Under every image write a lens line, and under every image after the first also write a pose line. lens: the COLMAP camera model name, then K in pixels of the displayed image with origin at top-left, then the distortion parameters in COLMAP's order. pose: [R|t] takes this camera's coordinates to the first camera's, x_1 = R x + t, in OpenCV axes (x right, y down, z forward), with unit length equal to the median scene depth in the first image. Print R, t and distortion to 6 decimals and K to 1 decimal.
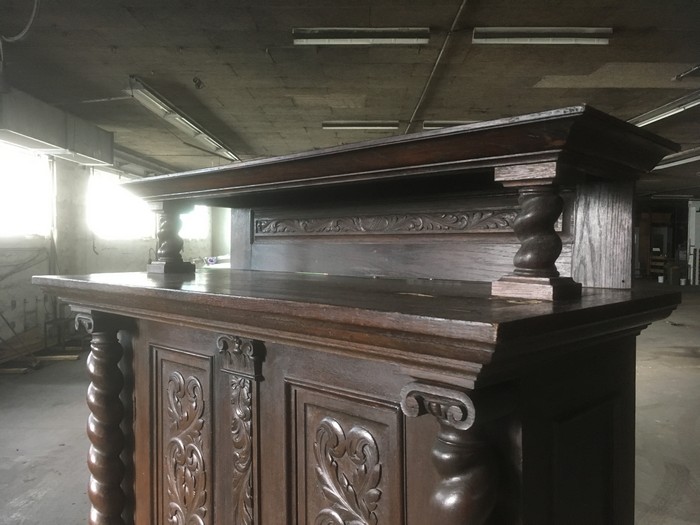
lens RADIAL K [[601.9, 0, 354.6], [0, 601.9, 267.3], [0, 0, 1]] dist [0.044111, -0.038652]
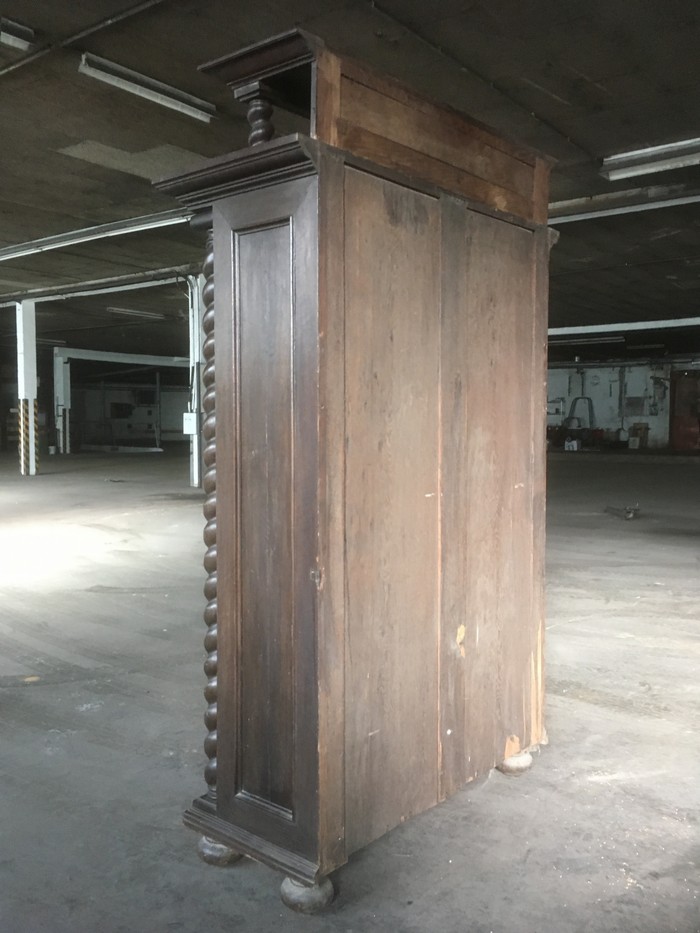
lens RADIAL K [[838.5, 0, 353.0], [0, 838.5, 464.2], [0, 0, 1]] dist [0.024170, -0.004134]
pose [[0.611453, -0.045985, 0.789943, -3.422932], [0.034594, 0.998909, 0.031371, 0.807215], [-0.790524, 0.008145, 0.612377, 0.479928]]
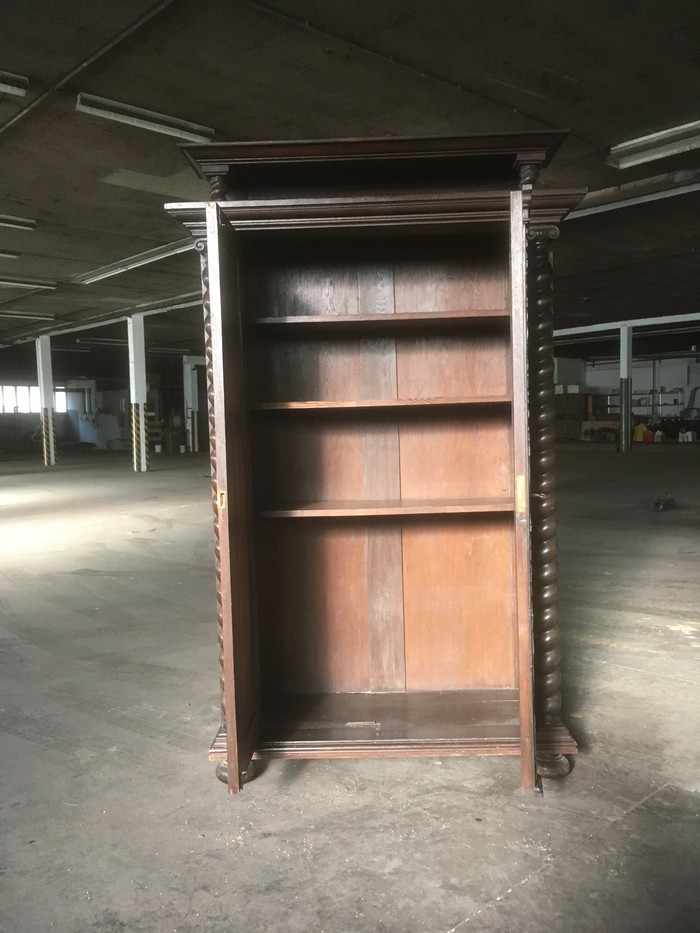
lens RADIAL K [[802.3, 0, 347.6], [0, 802.3, 466.0], [0, 0, 1]] dist [0.044111, -0.038652]
pose [[0.740307, -0.059949, 0.669591, -2.378881], [0.051953, 0.998139, 0.031924, 0.890994], [-0.670258, 0.011154, 0.742044, -0.841501]]
